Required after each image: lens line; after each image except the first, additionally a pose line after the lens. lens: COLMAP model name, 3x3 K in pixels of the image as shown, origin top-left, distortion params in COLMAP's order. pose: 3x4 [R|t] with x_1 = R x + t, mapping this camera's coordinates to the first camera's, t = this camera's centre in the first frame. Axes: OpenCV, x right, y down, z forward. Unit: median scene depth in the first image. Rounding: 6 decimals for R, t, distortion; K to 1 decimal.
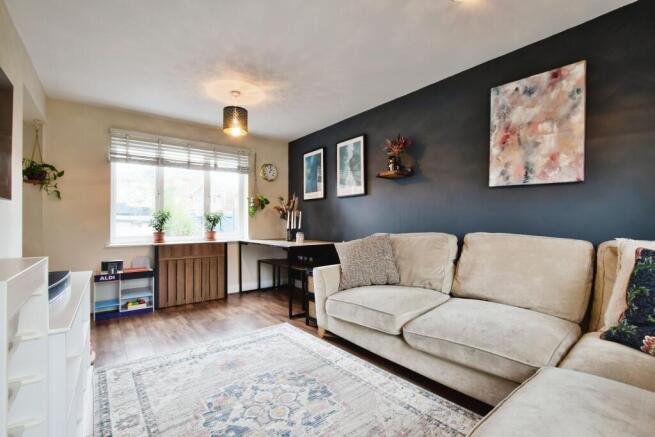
lens RADIAL K [[291.9, 0, 326.3], [0, 291.9, 222.2], [0, 0, 1]] dist [-0.029031, 0.000122]
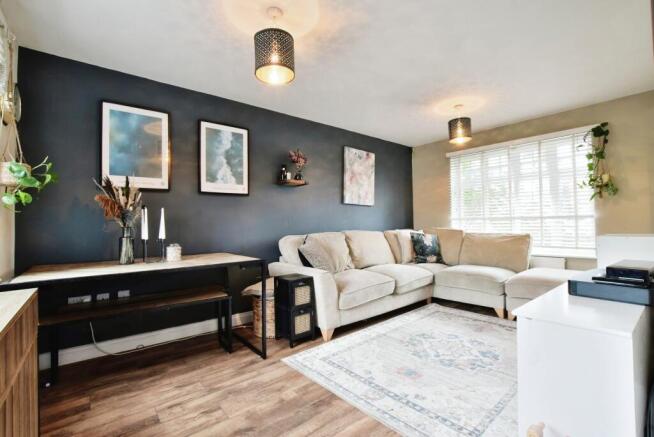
lens RADIAL K [[291.4, 0, 325.8], [0, 291.4, 222.2], [0, 0, 1]] dist [-0.029031, 0.000122]
pose [[-0.018794, 0.001829, 0.999822, -1.158108], [0.012677, 0.999918, -0.001591, -0.011781], [-0.999743, 0.012644, -0.018816, 1.160098]]
